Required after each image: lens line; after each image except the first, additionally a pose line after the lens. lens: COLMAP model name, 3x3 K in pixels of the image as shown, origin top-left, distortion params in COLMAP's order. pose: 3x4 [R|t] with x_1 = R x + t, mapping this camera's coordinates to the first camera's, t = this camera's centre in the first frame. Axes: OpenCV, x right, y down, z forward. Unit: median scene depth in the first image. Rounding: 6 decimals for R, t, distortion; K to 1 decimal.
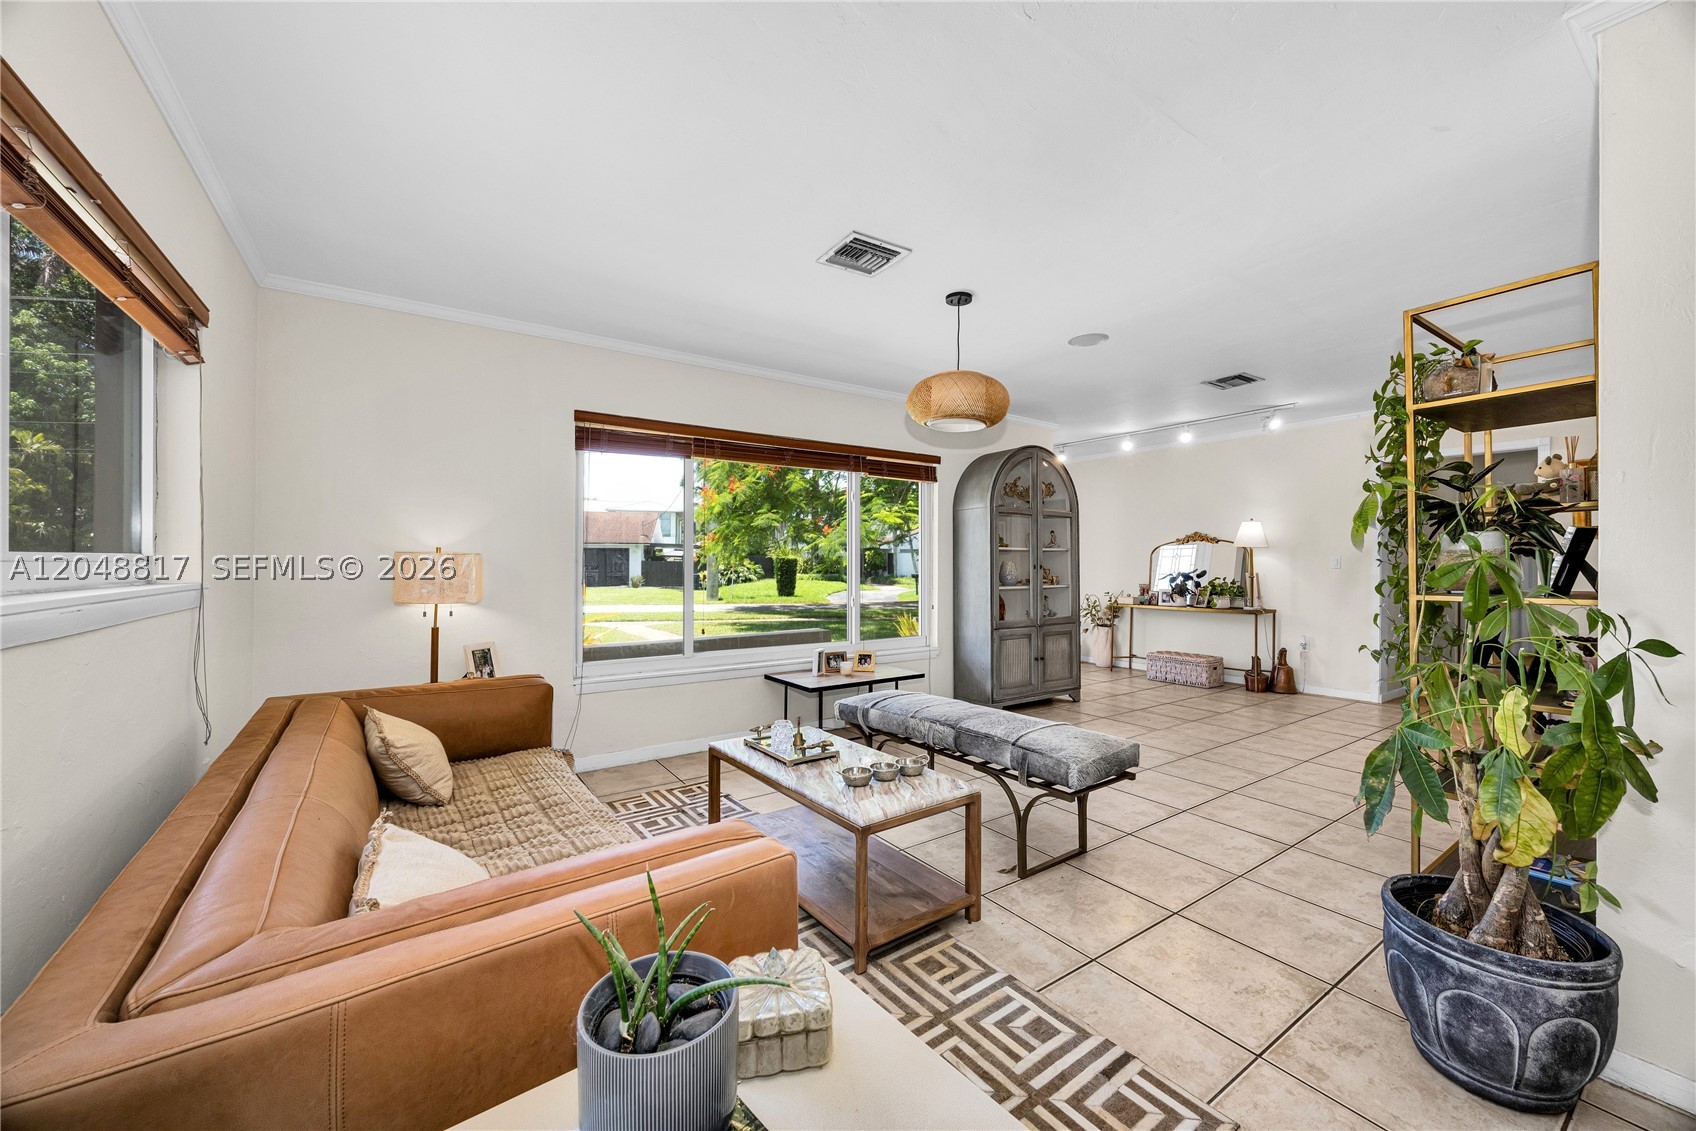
lens RADIAL K [[629.9, 0, 843.7], [0, 629.9, 564.6], [0, 0, 1]] dist [-0.002524, -0.000295]
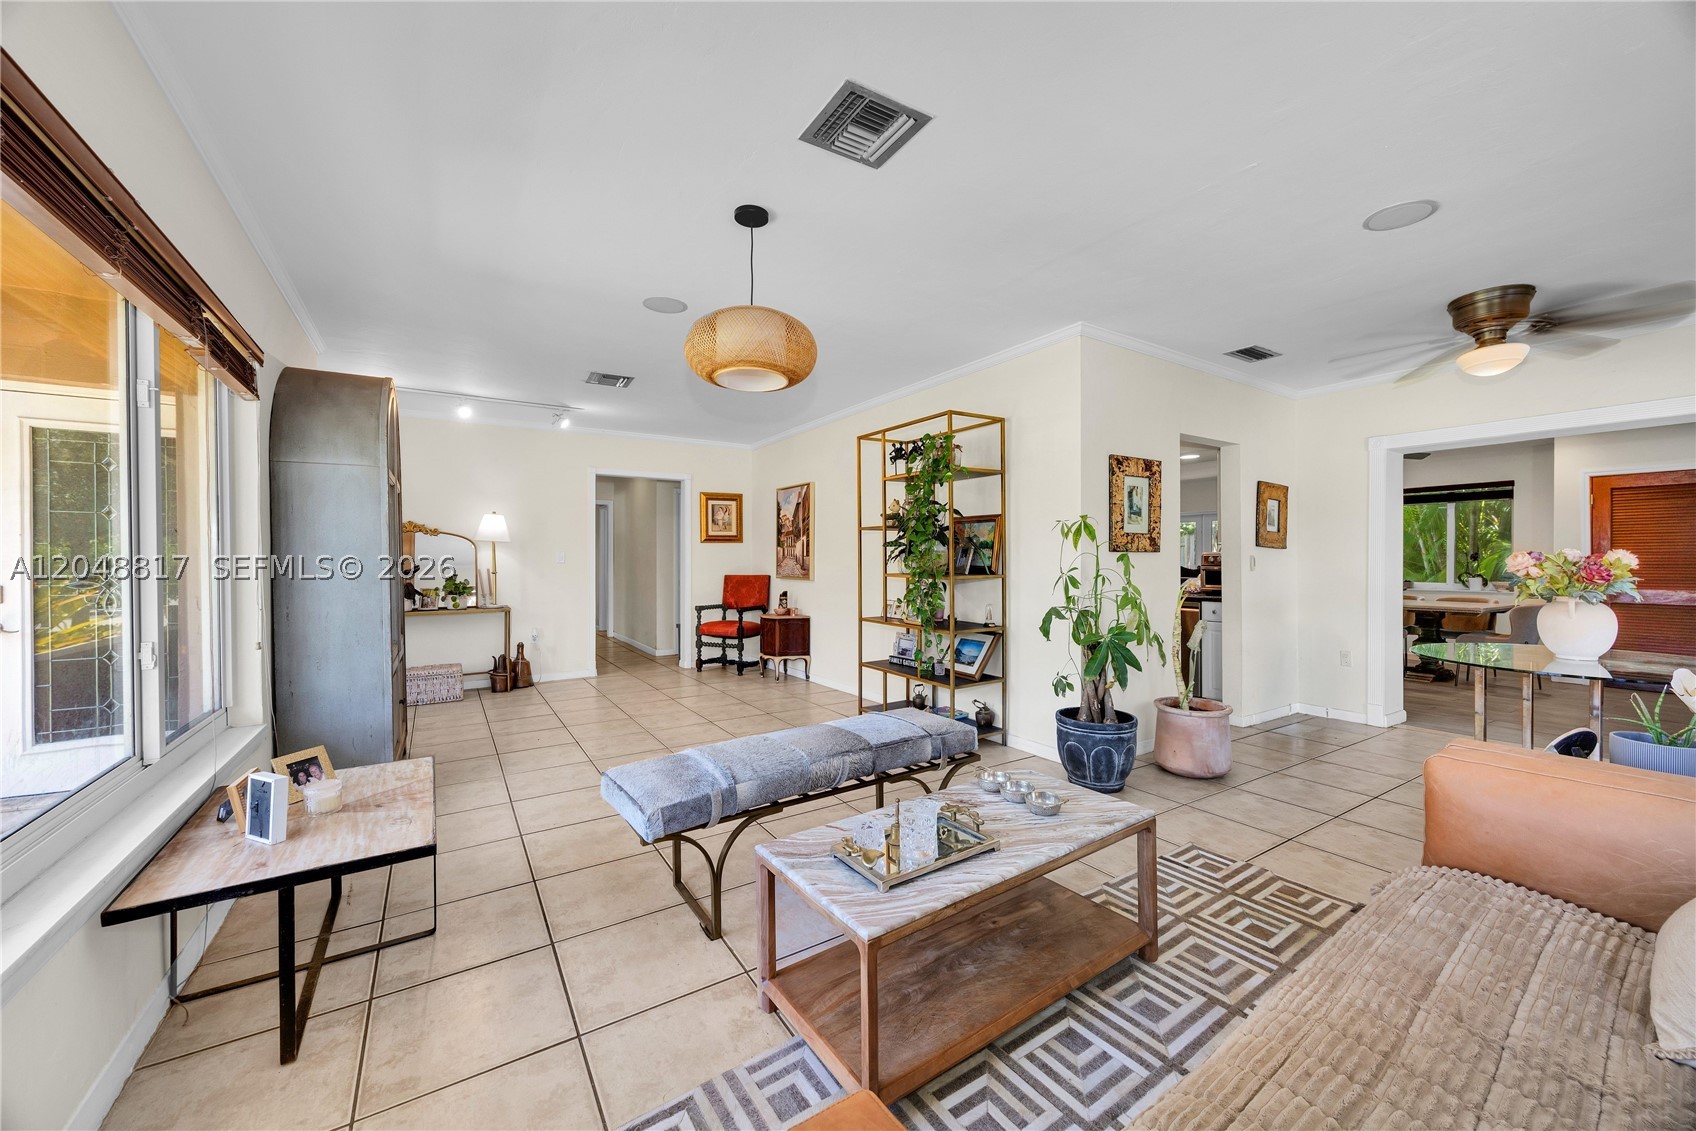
lens RADIAL K [[629.9, 0, 864.3], [0, 629.9, 563.5], [0, 0, 1]] dist [-0.002524, -0.000295]
pose [[0.026517, -0.007448, 0.999621, -0.708443], [0.002020, 0.999971, 0.007397, -0.001600], [-0.999646, 0.001823, 0.026531, 1.017248]]
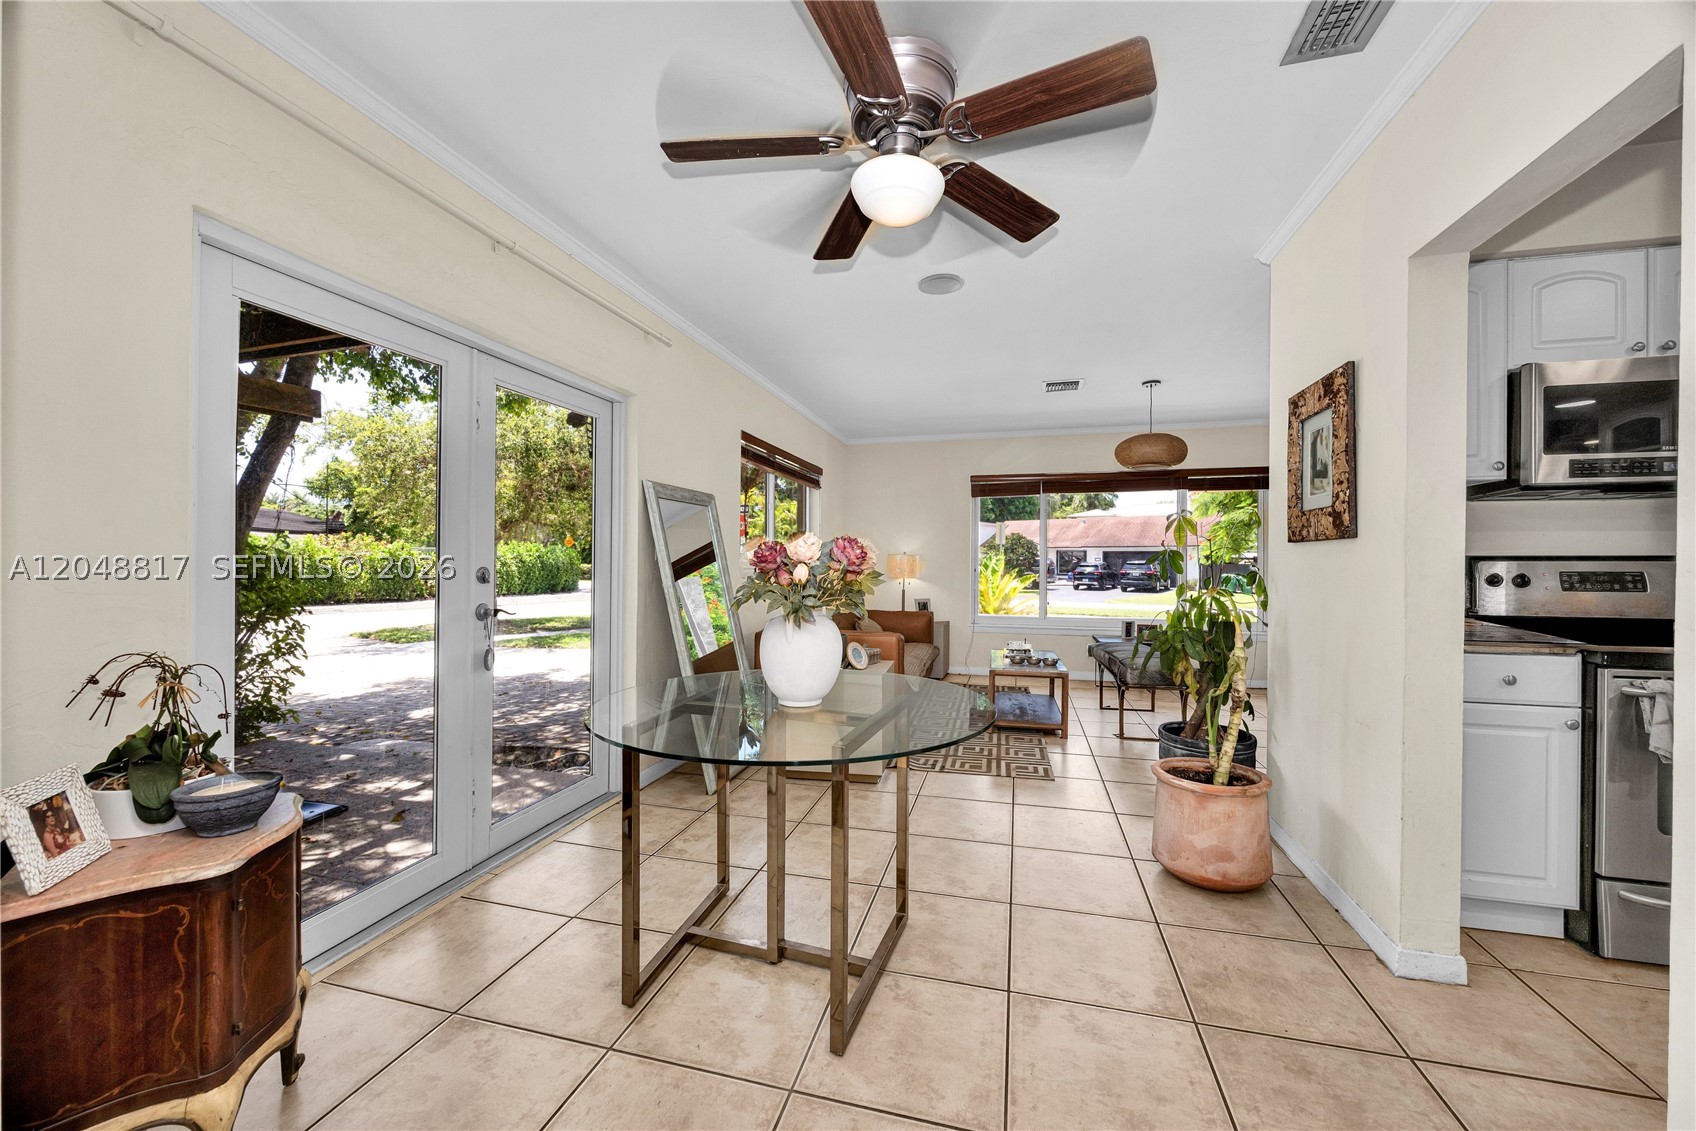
lens RADIAL K [[629.9, 0, 852.1], [0, 629.9, 561.2], [0, 0, 1]] dist [-0.002524, -0.000295]
pose [[0.645021, -0.003523, -0.764157, 1.046226], [-0.000489, 0.999987, -0.005023, 0.016353], [0.764165, 0.003614, 0.645011, -0.636934]]
